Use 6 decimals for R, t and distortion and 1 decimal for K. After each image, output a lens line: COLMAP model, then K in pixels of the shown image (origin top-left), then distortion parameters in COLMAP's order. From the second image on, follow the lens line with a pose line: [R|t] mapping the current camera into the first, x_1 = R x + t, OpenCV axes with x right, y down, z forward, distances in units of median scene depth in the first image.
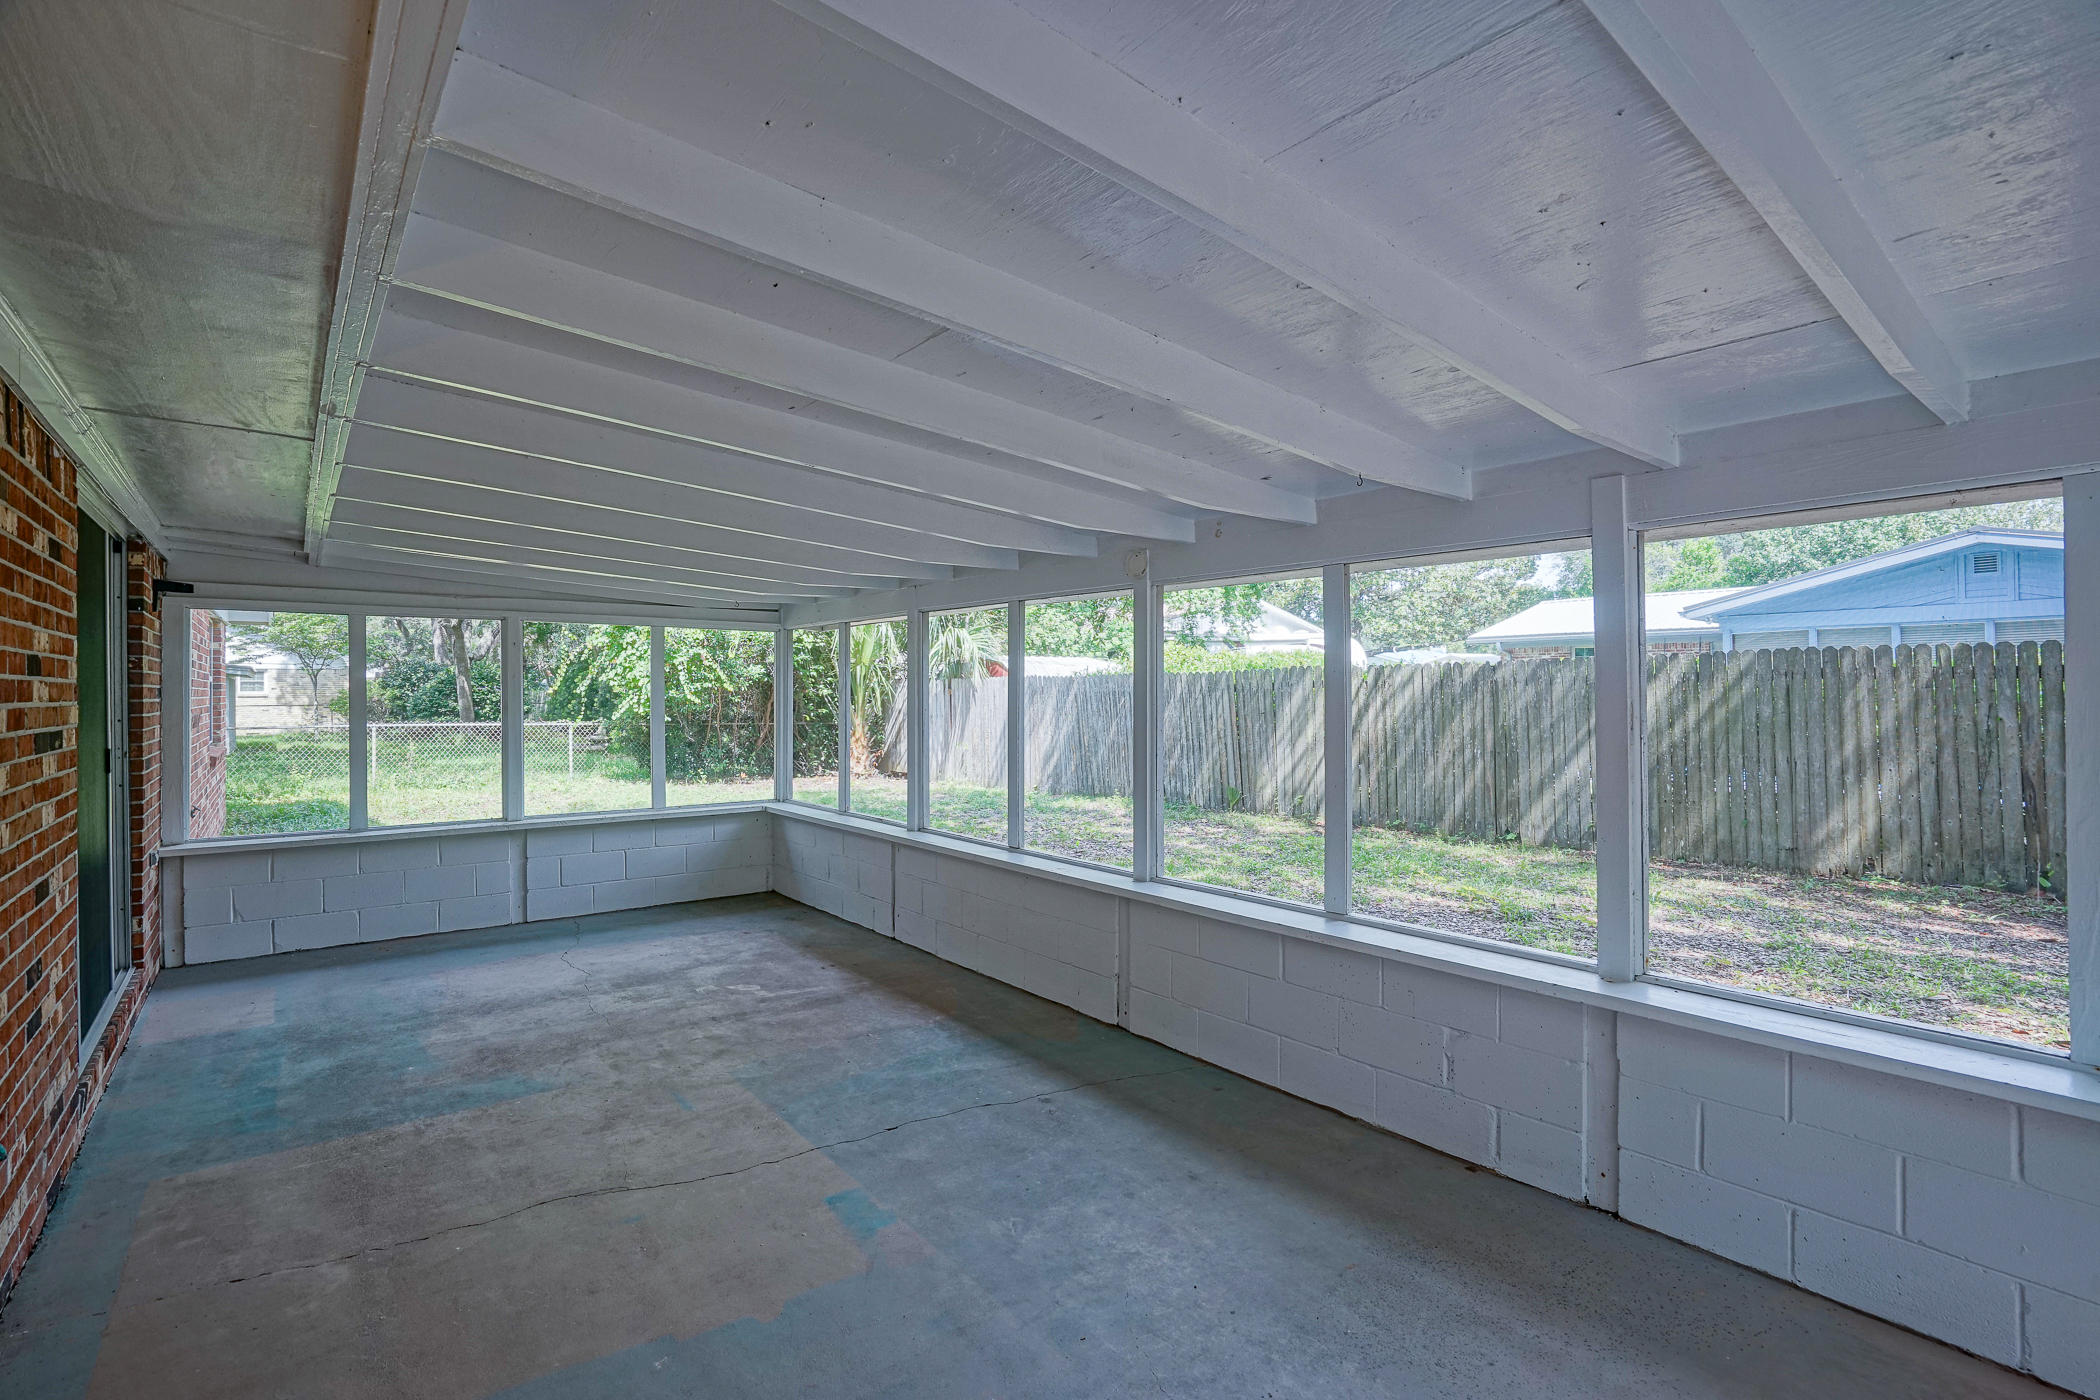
lens RADIAL K [[997.3, 0, 1056.5], [0, 997.3, 691.1], [0, 0, 1]] dist [-0.053799, 0.020797]
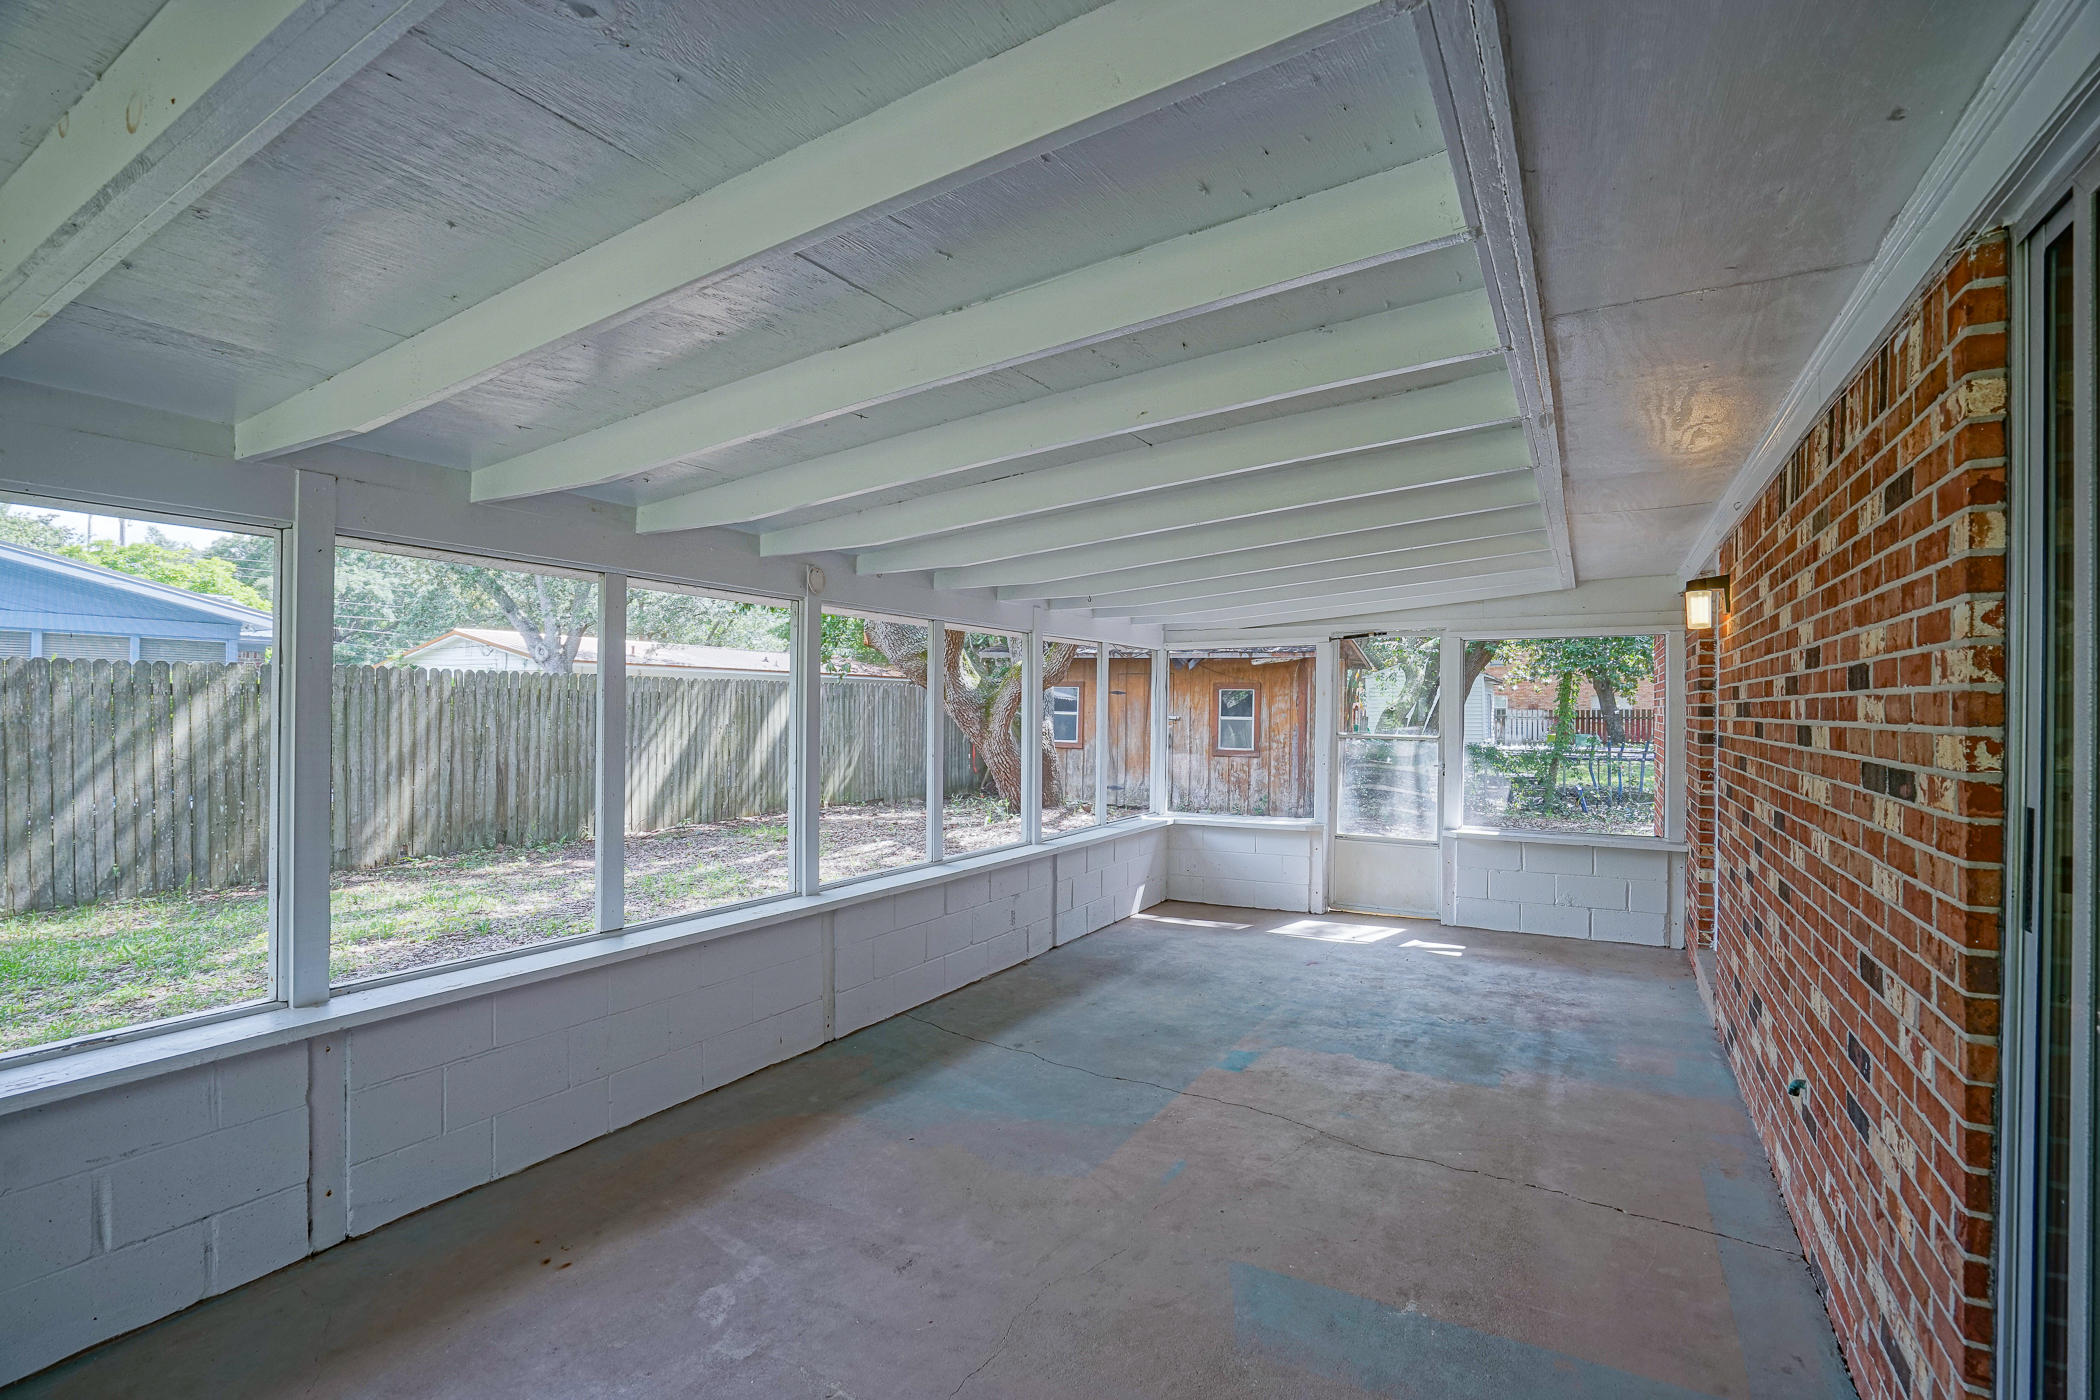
lens RADIAL K [[997.3, 0, 1054.8], [0, 997.3, 706.0], [0, 0, 1]] dist [-0.053799, 0.020797]
pose [[-0.389032, 0.003849, 0.921216, -0.629753], [-0.009070, 0.999927, -0.008009, 0.004316], [-0.921180, -0.011471, -0.388969, 0.788828]]
